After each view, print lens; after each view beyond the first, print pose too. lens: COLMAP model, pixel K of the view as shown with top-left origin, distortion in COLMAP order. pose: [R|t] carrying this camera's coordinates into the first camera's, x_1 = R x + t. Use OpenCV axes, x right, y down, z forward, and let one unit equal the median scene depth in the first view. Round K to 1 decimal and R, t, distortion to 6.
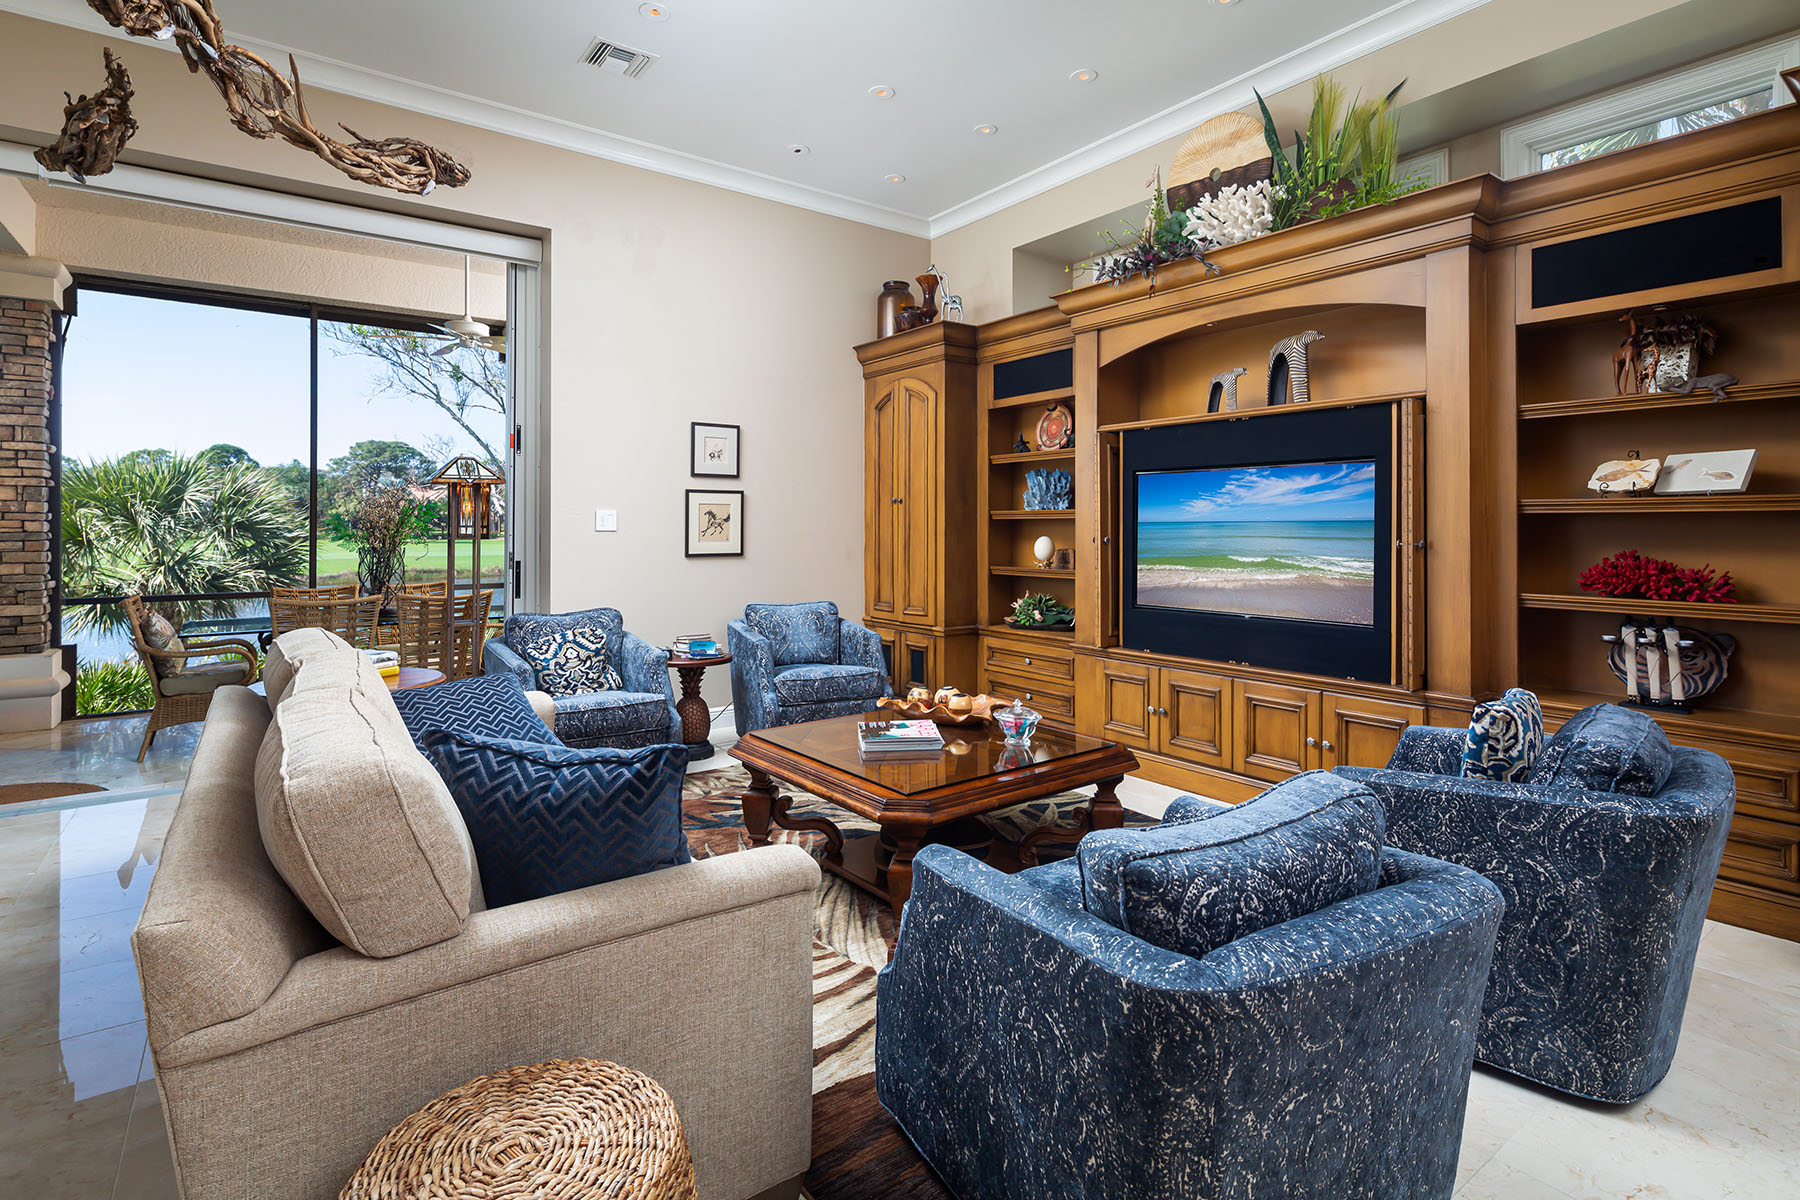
lens RADIAL K [[882.7, 0, 895.3], [0, 882.7, 549.8], [0, 0, 1]] dist [-0.000822, -0.001659]
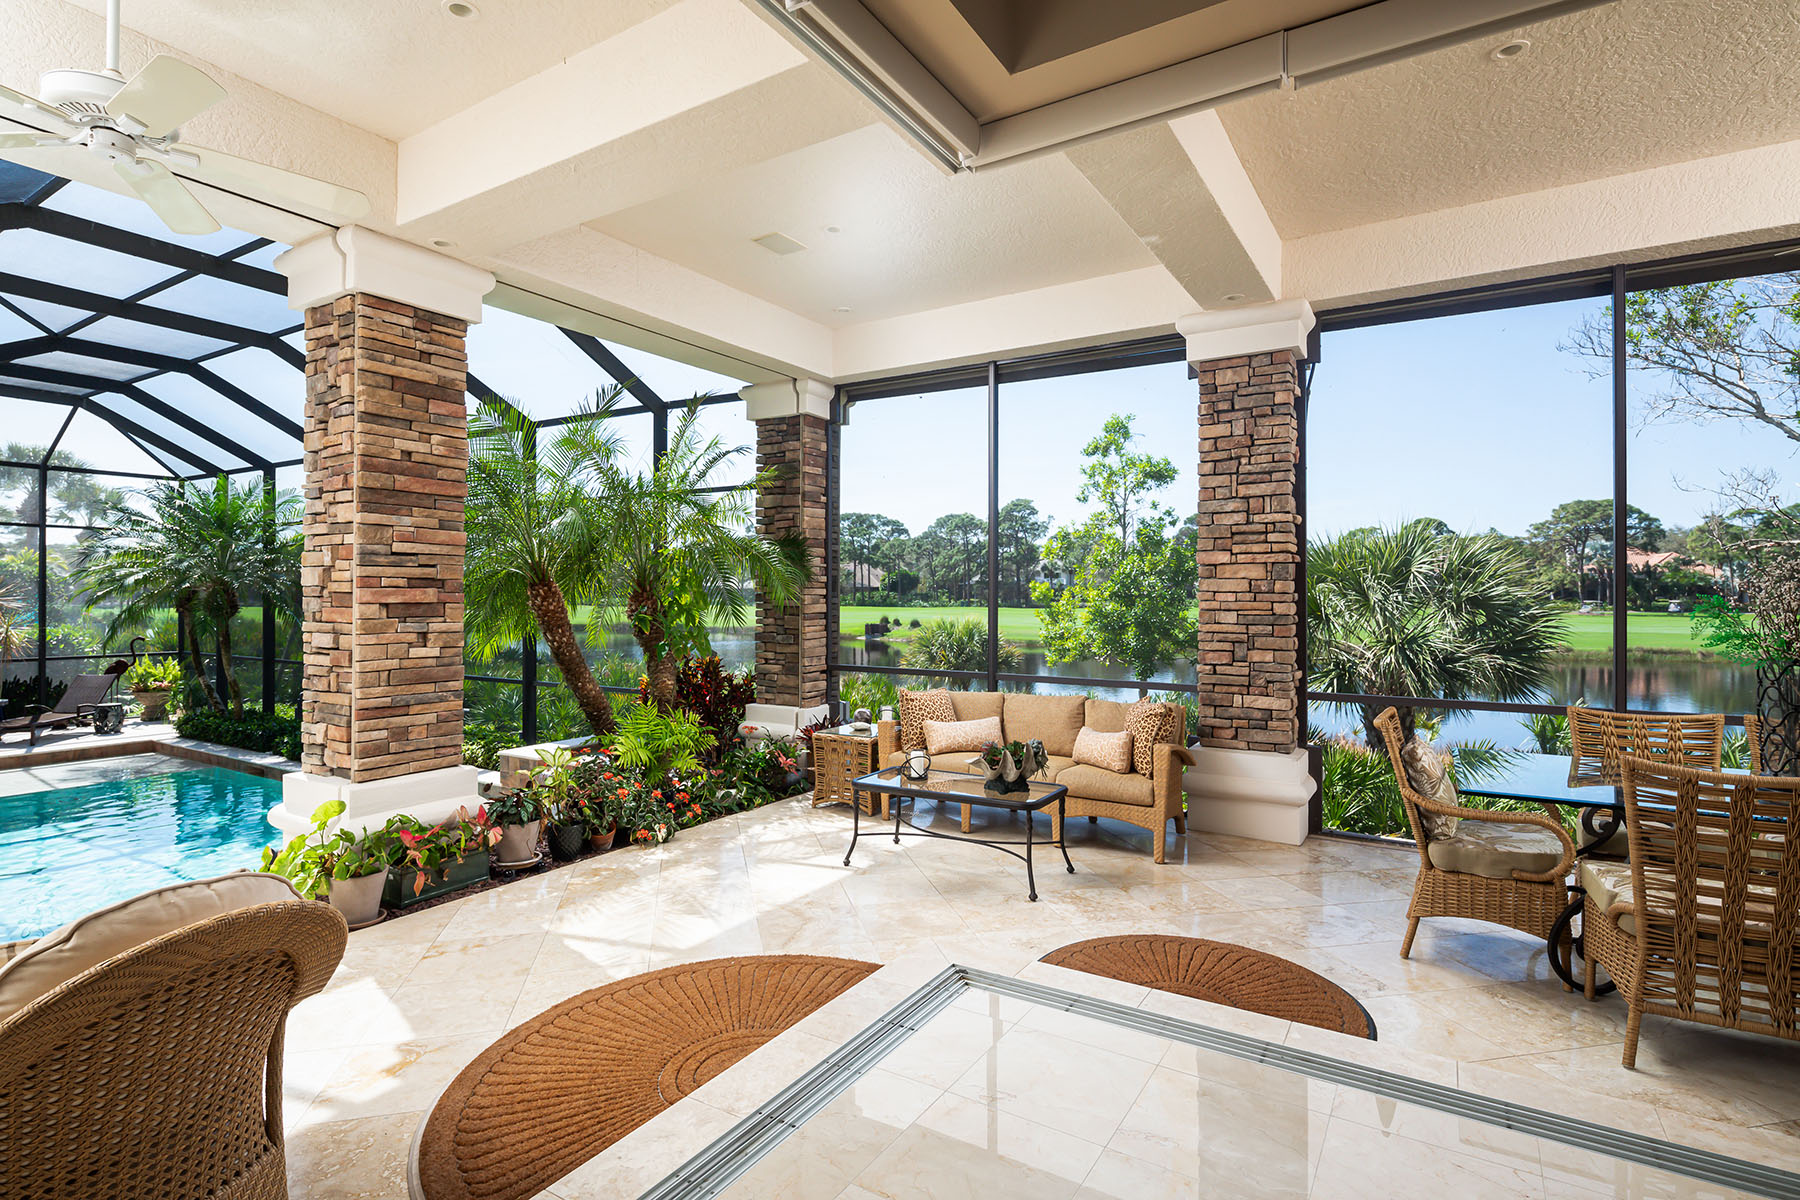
lens RADIAL K [[882.7, 0, 895.3], [0, 882.7, 549.8], [0, 0, 1]] dist [-0.000822, -0.001659]
pose [[0.371959, -0.048976, -0.926956, -0.295317], [-0.023477, 0.997791, -0.062140, -0.020644], [0.927952, 0.044875, 0.369987, 0.306174]]
